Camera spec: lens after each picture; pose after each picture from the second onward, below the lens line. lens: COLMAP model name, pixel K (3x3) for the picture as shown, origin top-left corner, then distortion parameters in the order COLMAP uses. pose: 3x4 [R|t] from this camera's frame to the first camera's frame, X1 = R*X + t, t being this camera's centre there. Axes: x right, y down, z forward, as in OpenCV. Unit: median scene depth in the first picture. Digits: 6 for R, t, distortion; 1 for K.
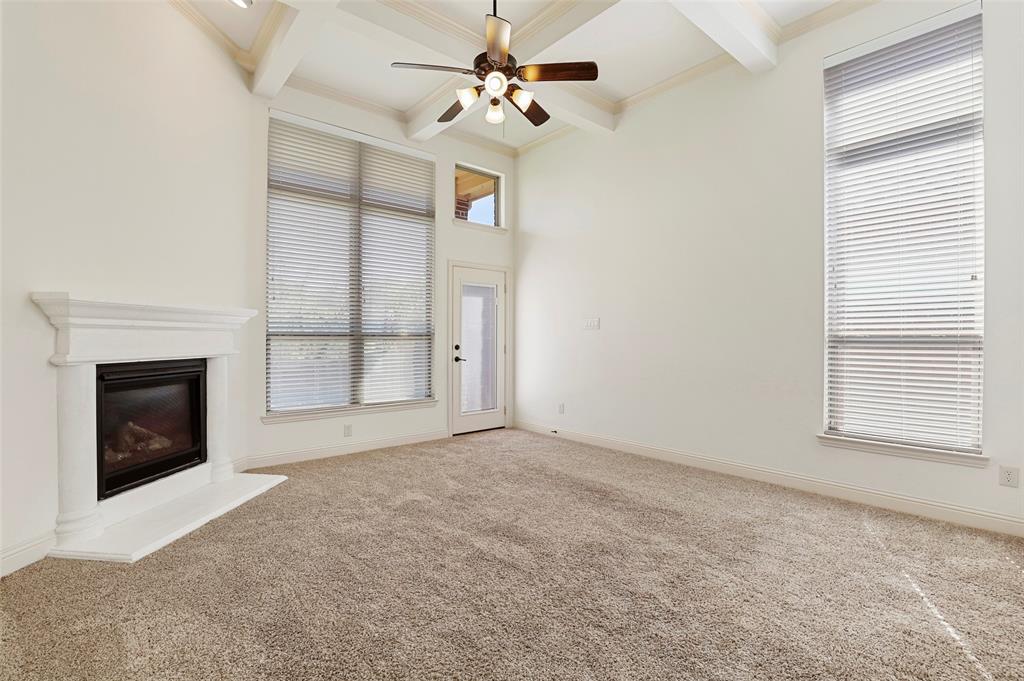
lens RADIAL K [[471.1, 0, 512.0], [0, 471.1, 340.5], [0, 0, 1]] dist [-0.039914, 0.000366]
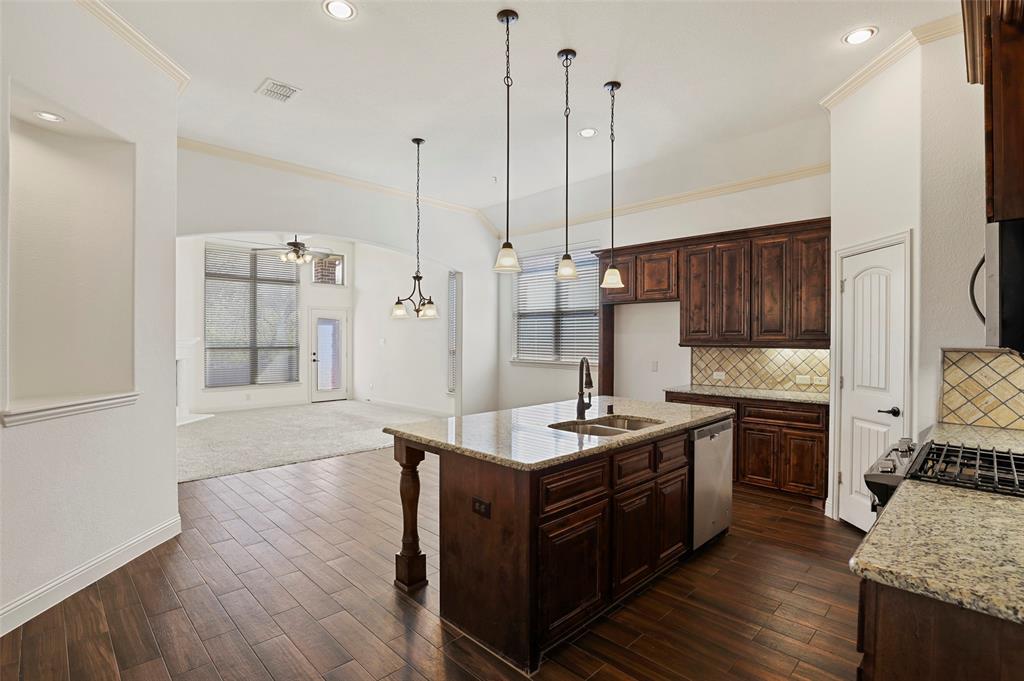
lens RADIAL K [[492.1, 0, 515.1], [0, 492.1, 339.2], [0, 0, 1]] dist [-0.061977, -0.000015]
pose [[0.997995, 0.002913, 0.063222, 0.646118], [-0.002826, 0.999995, -0.001475, -0.049939], [-0.063226, 0.001294, 0.997998, -1.100124]]
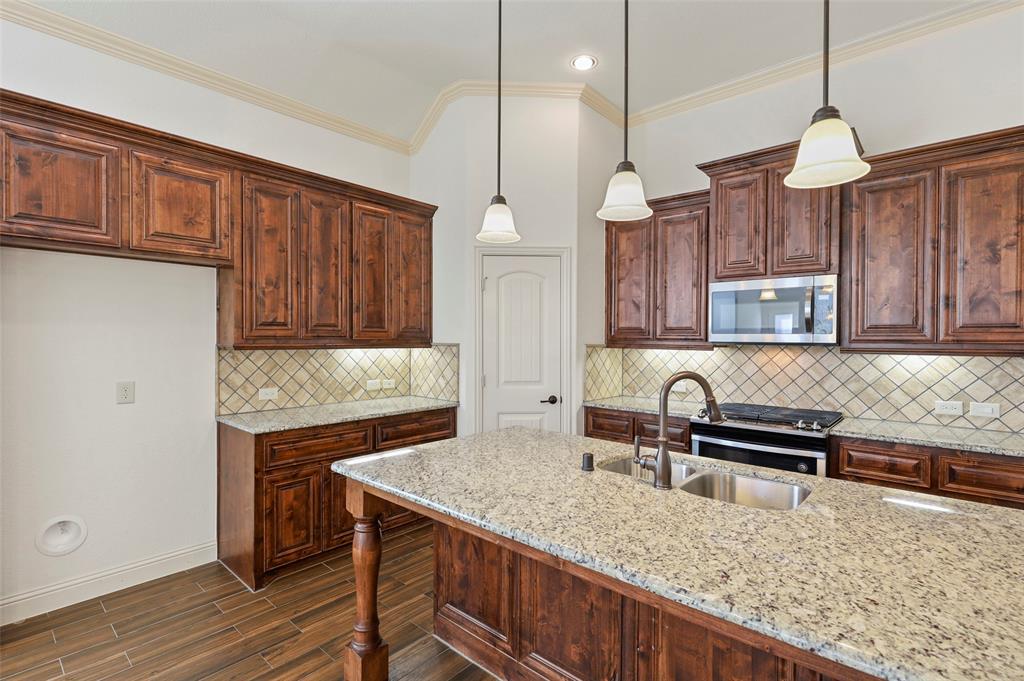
lens RADIAL K [[486.3, 0, 508.9], [0, 486.3, 342.5], [0, 0, 1]] dist [0.001116, -0.007743]
pose [[-0.133221, -0.009915, 0.991037, 0.437348], [-0.002043, 0.999951, 0.009730, -0.051707], [-0.991084, -0.000728, -0.133234, -0.271945]]
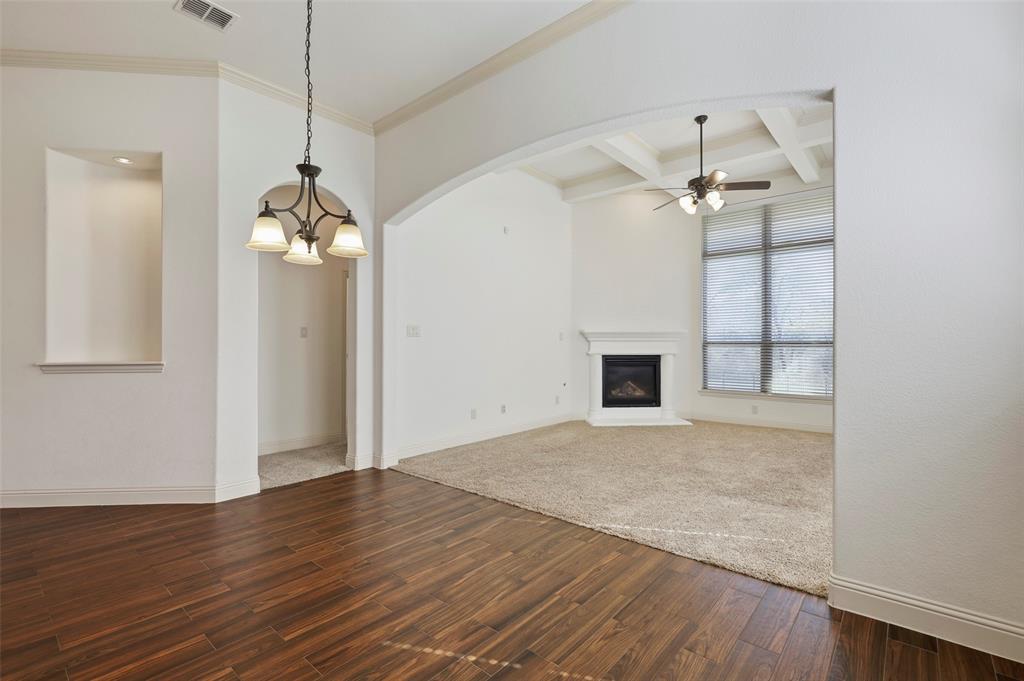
lens RADIAL K [[470.4, 0, 507.6], [0, 470.4, 341.1], [0, 0, 1]] dist [0.001250, -0.000267]
pose [[0.142711, -0.002438, -0.989761, 1.007413], [-0.004619, 0.999984, -0.003129, -0.010341], [0.989754, 0.005018, 0.142698, 0.039789]]
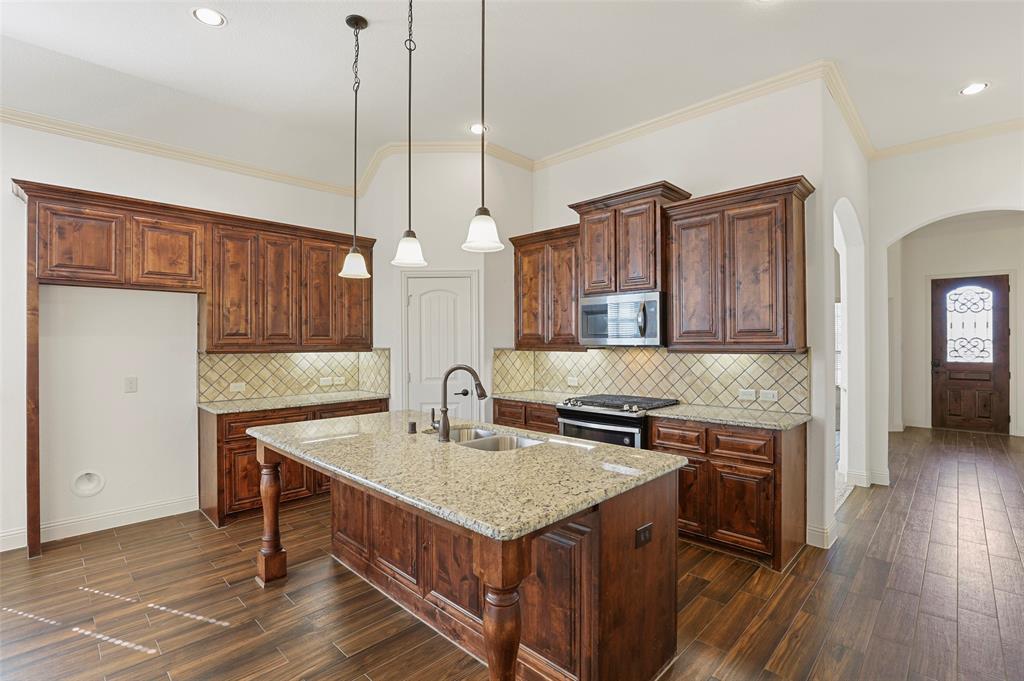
lens RADIAL K [[471.1, 0, 512.0], [0, 471.1, 340.5], [0, 0, 1]] dist [-0.039914, 0.000366]
pose [[-0.097503, 0.004932, 0.995223, 0.245162], [0.007151, 0.999965, -0.004255, -0.051708], [-0.995210, 0.006702, -0.097535, -0.456995]]
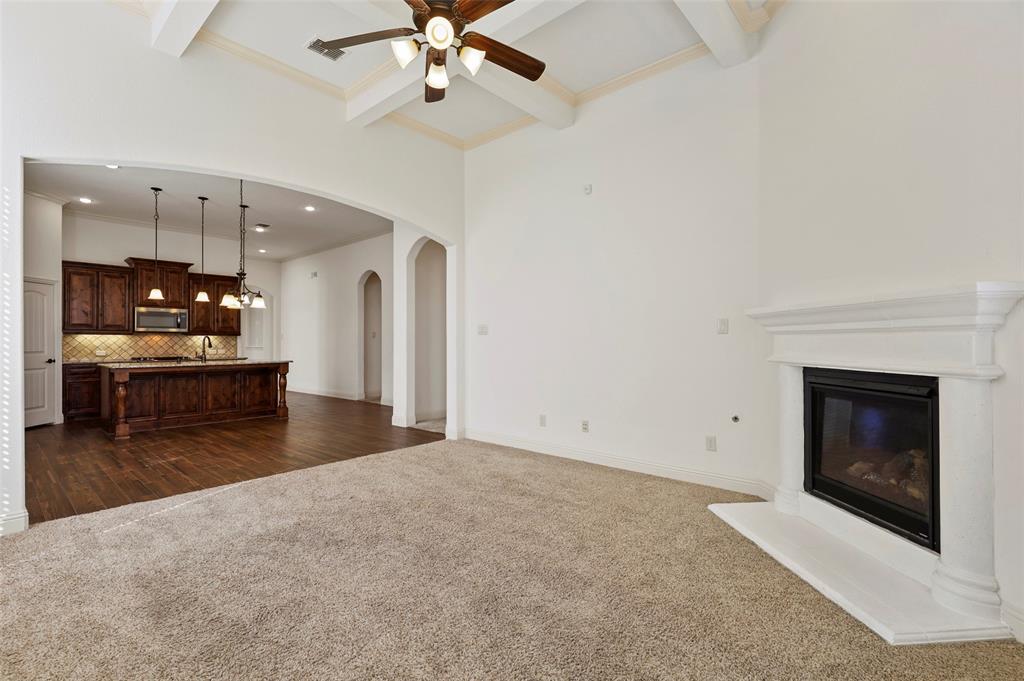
lens RADIAL K [[470.4, 0, 507.6], [0, 470.4, 341.1], [0, 0, 1]] dist [0.001250, -0.000267]
pose [[-0.993674, 0.002191, -0.112278, -0.039986], [0.002105, 0.999997, 0.000887, -0.007650], [0.112280, 0.000645, -0.993676, 1.216972]]
